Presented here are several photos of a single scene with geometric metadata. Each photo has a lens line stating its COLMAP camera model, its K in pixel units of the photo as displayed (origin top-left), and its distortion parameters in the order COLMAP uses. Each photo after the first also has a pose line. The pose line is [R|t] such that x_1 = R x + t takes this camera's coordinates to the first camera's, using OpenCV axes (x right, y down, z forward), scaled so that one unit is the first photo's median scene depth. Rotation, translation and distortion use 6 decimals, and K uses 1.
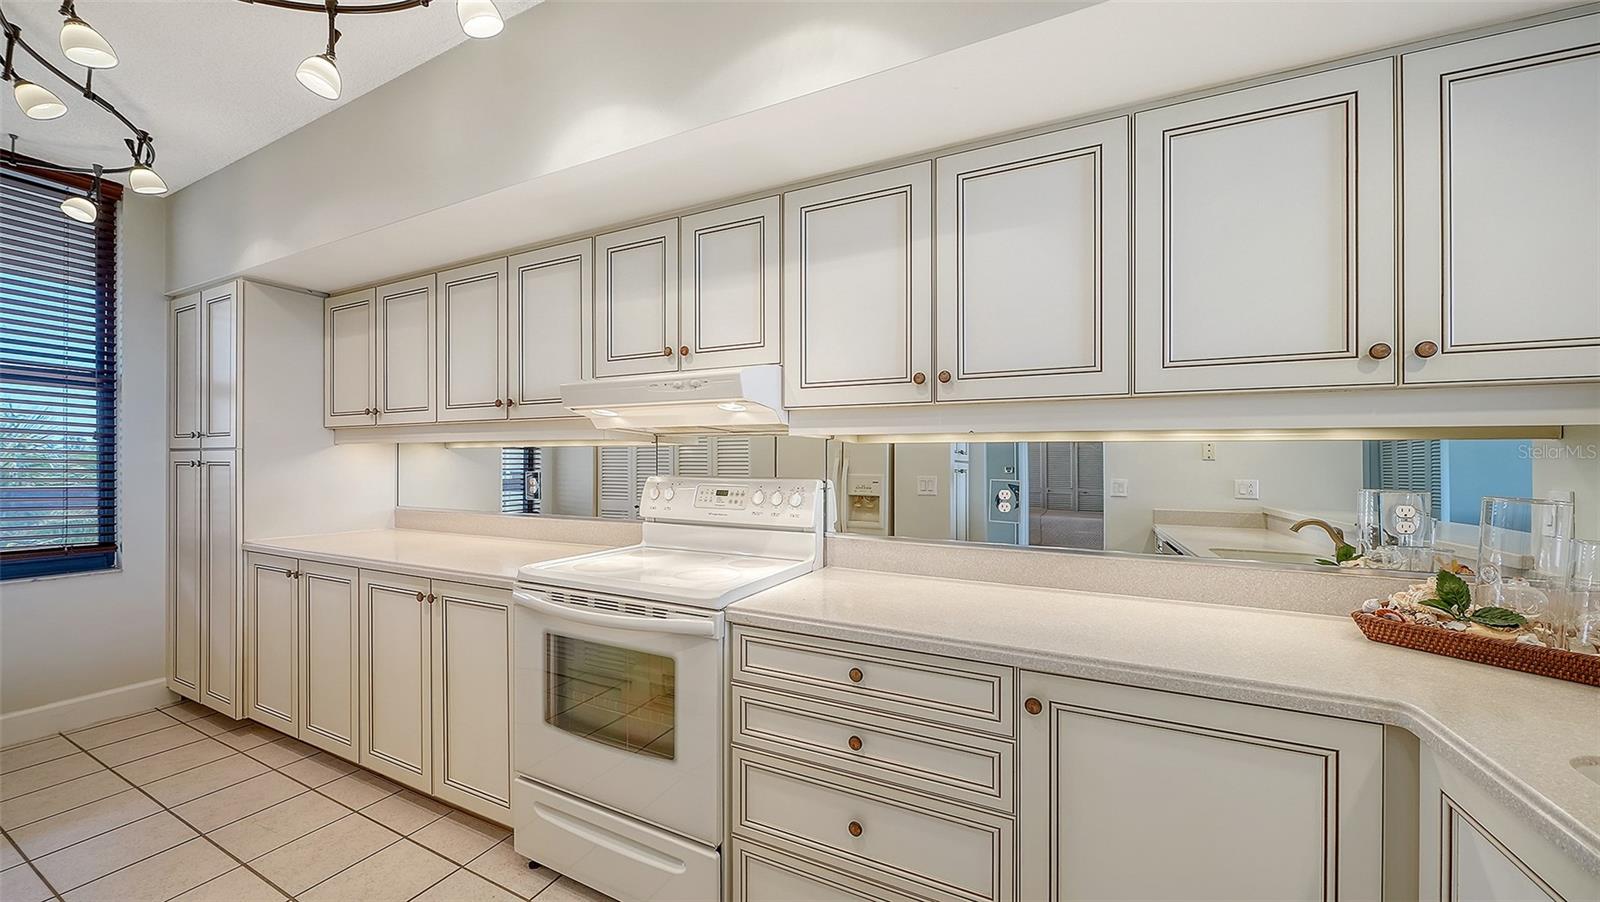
lens RADIAL K [[568.0, 0, 804.4], [0, 568.0, 465.4], [0, 0, 1]] dist [-0.006886, -0.000109]
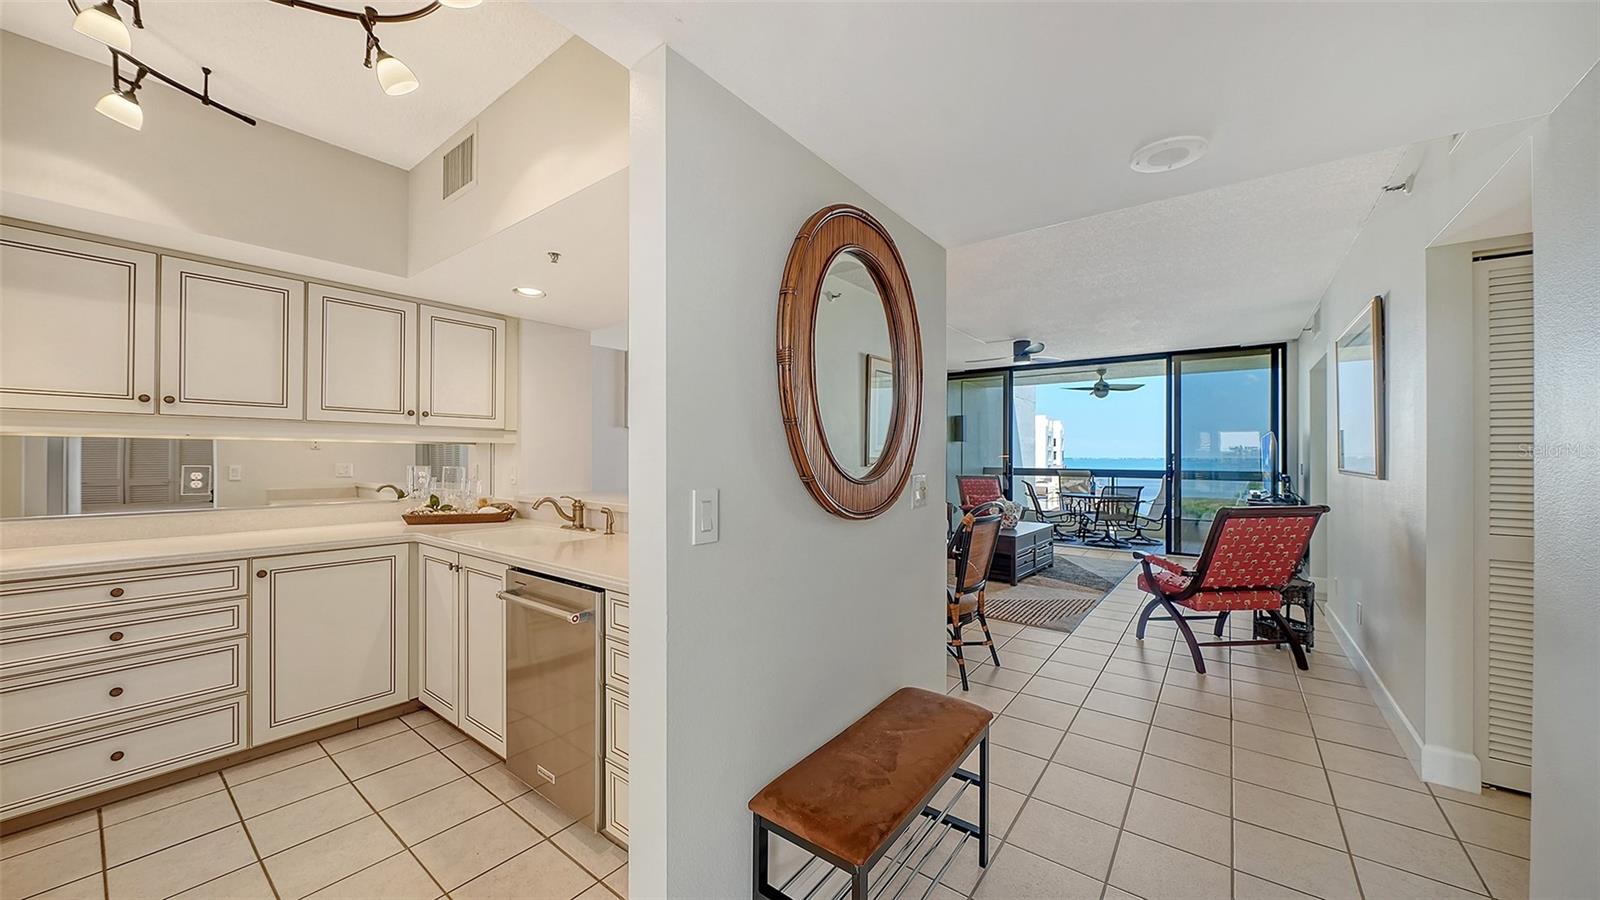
lens RADIAL K [[559.2, 0, 797.9], [0, 559.2, 450.7], [0, 0, 1]] dist [-0.004677, -0.001031]
pose [[0.199940, 0.004436, 0.979798, -0.900716], [-0.002897, 0.999988, -0.003937, -0.014989], [-0.979804, -0.002051, 0.199950, -0.993359]]
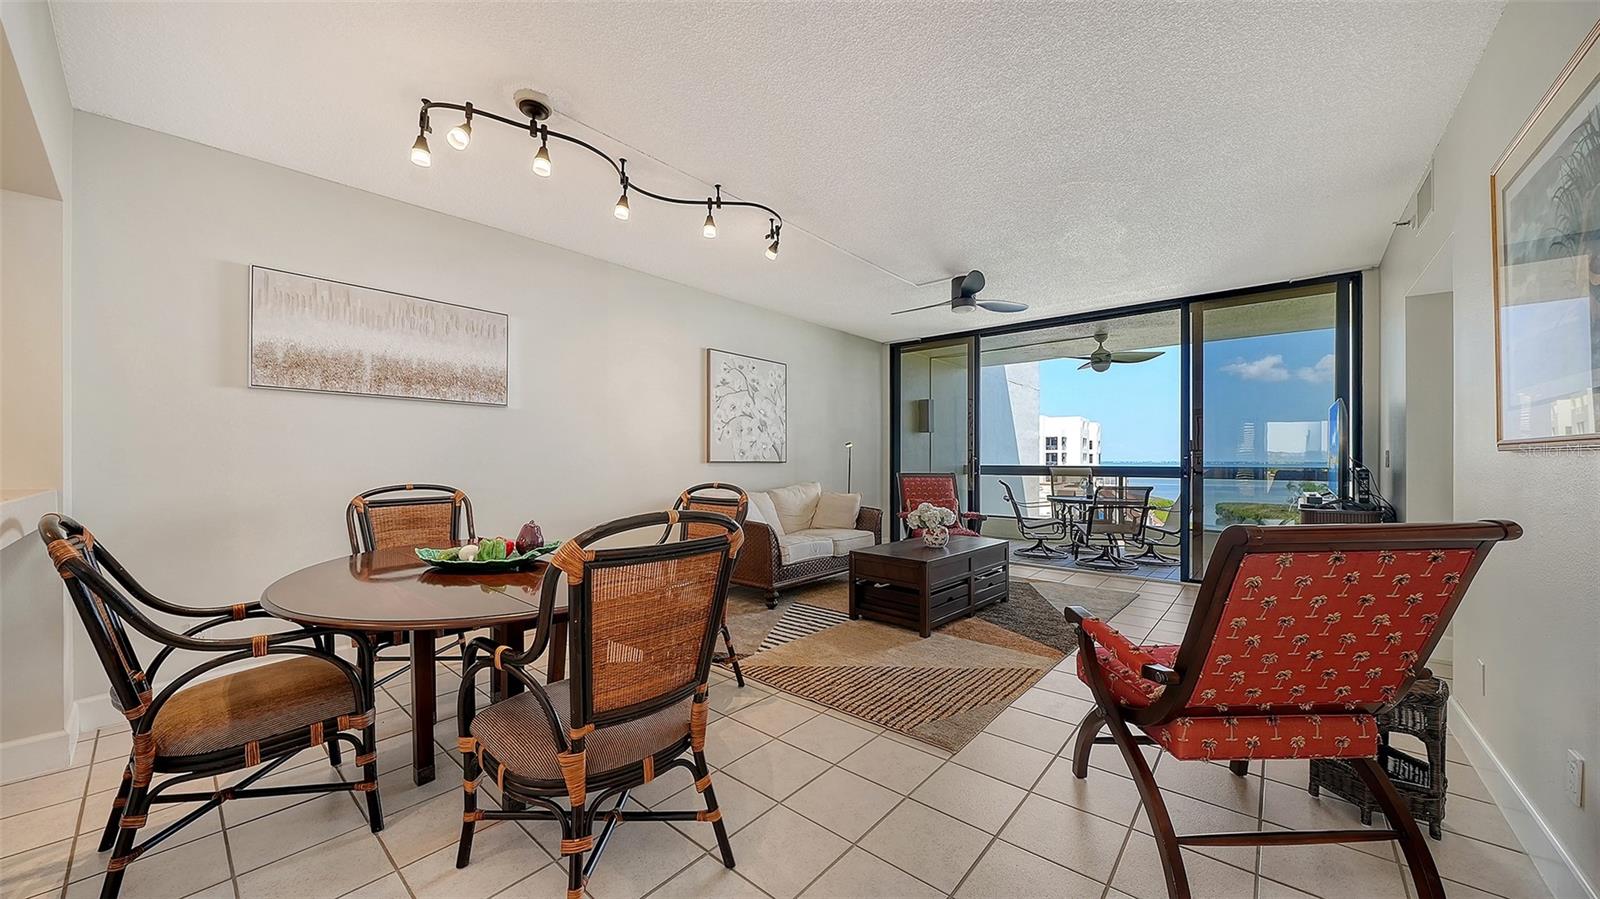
lens RADIAL K [[559.2, 0, 797.9], [0, 559.2, 458.8], [0, 0, 1]] dist [-0.004677, -0.001031]
pose [[0.255319, -0.002455, 0.966854, 0.514870], [0.000674, 0.999997, 0.002361, 0.082431], [-0.966857, 0.000049, 0.255320, -1.729976]]
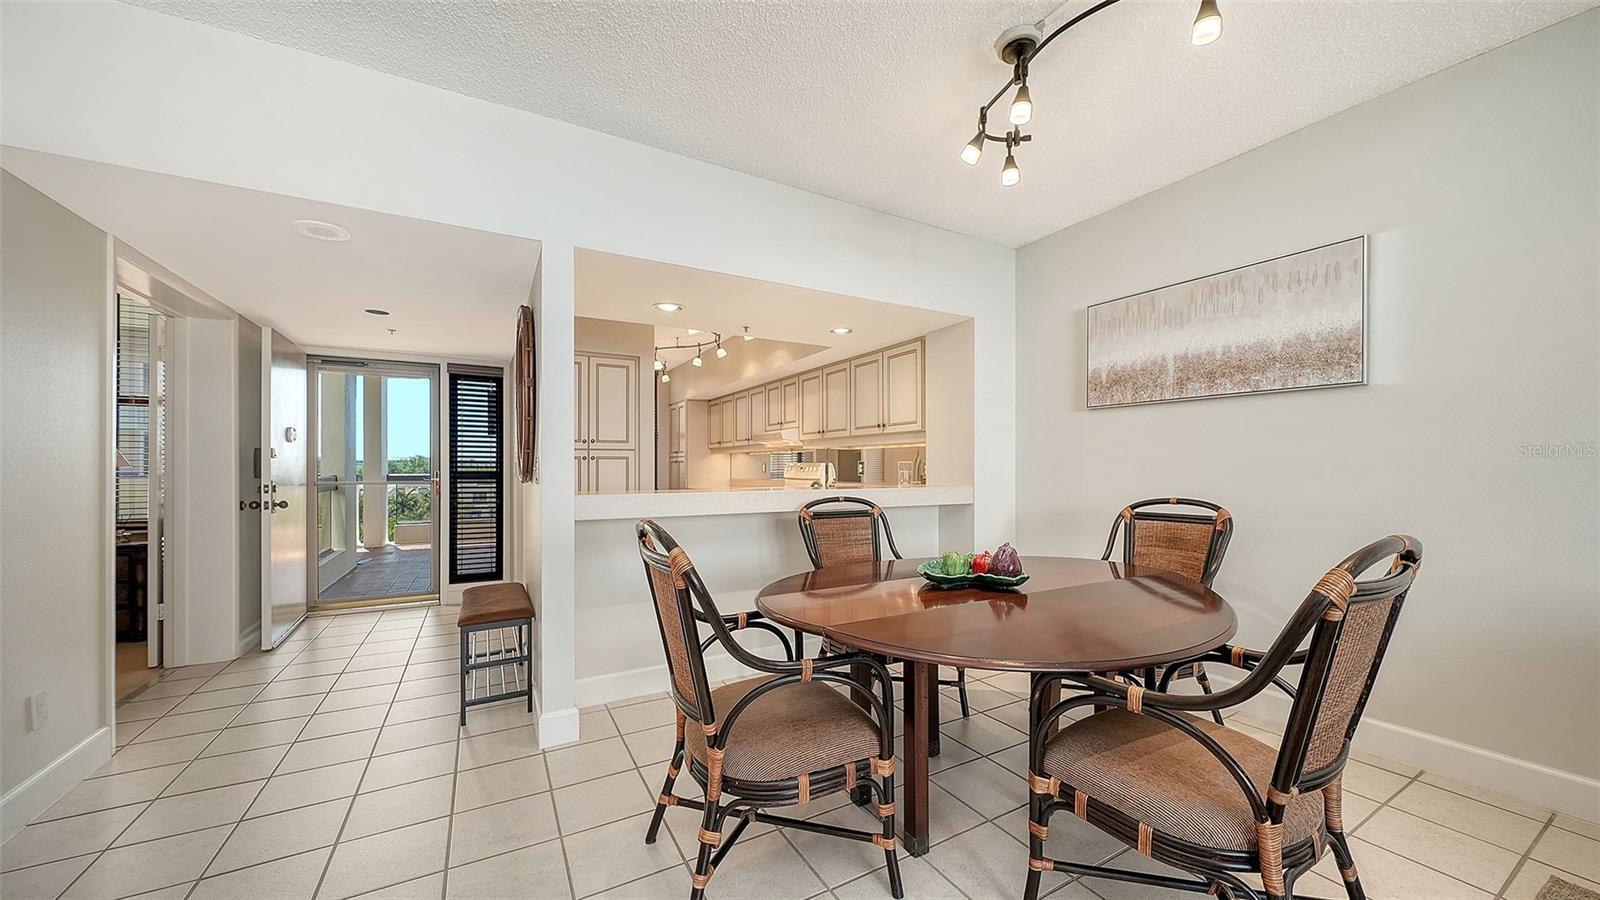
lens RADIAL K [[559.2, 0, 807.5], [0, 559.2, 464.7], [0, 0, 1]] dist [-0.004677, -0.001031]
pose [[0.827680, -0.009598, -0.561118, 2.148270], [0.003995, 0.999929, -0.011212, 0.089475], [0.561185, 0.007039, 0.827660, -1.964494]]
